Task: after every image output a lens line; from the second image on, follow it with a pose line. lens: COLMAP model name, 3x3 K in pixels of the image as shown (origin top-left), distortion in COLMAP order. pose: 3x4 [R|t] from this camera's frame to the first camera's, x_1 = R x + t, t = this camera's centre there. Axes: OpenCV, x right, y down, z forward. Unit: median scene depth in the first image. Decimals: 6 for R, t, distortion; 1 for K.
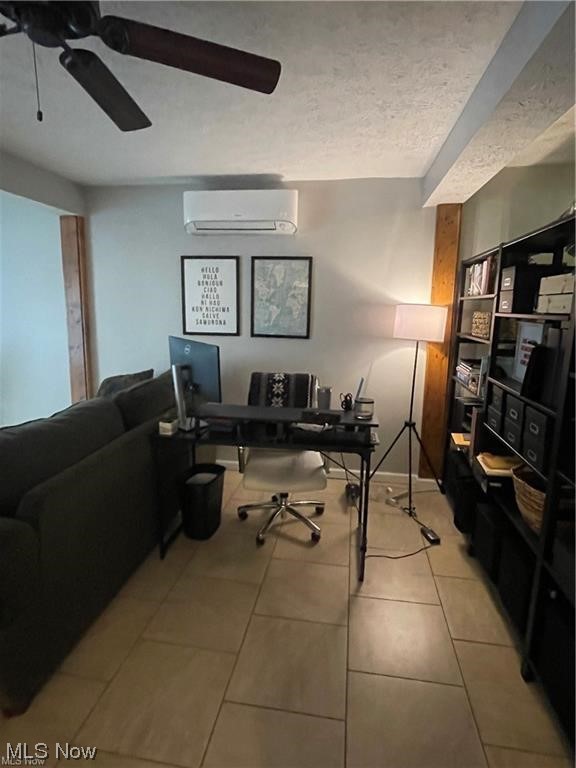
lens RADIAL K [[415.6, 0, 285.3], [0, 415.6, 387.0], [0, 0, 1]] dist [-0.014209, 0.003843]
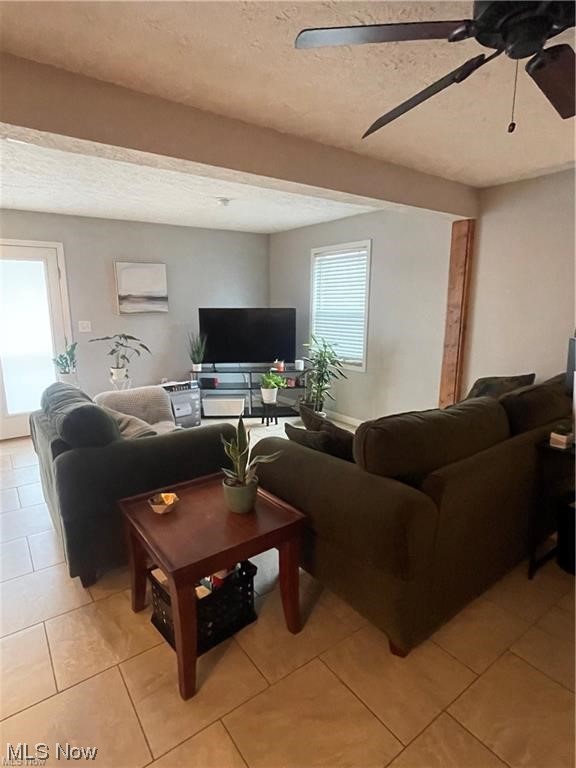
lens RADIAL K [[415.6, 0, 281.1], [0, 415.6, 386.1], [0, 0, 1]] dist [-0.014209, 0.003843]
pose [[0.700312, 0.118886, -0.703868, -0.058957], [-0.121016, 0.991534, 0.047070, 0.008052], [0.703505, 0.052215, 0.708770, -0.044115]]
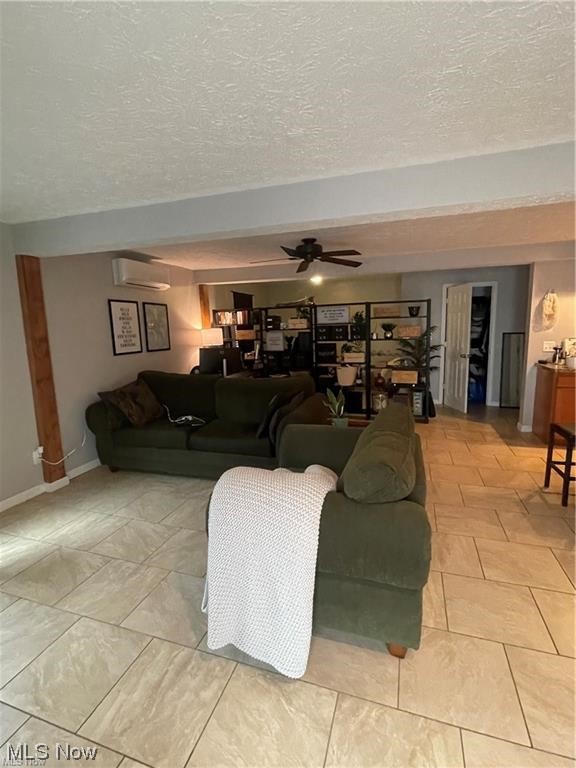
lens RADIAL K [[370.6, 0, 283.0], [0, 370.6, 381.4], [0, 0, 1]] dist [-0.003016, 0.000495]
pose [[0.165405, -0.164613, 0.972391, -1.420647], [0.224781, 0.966313, 0.125348, -0.076614], [-0.960268, 0.197842, 0.196835, 0.258064]]
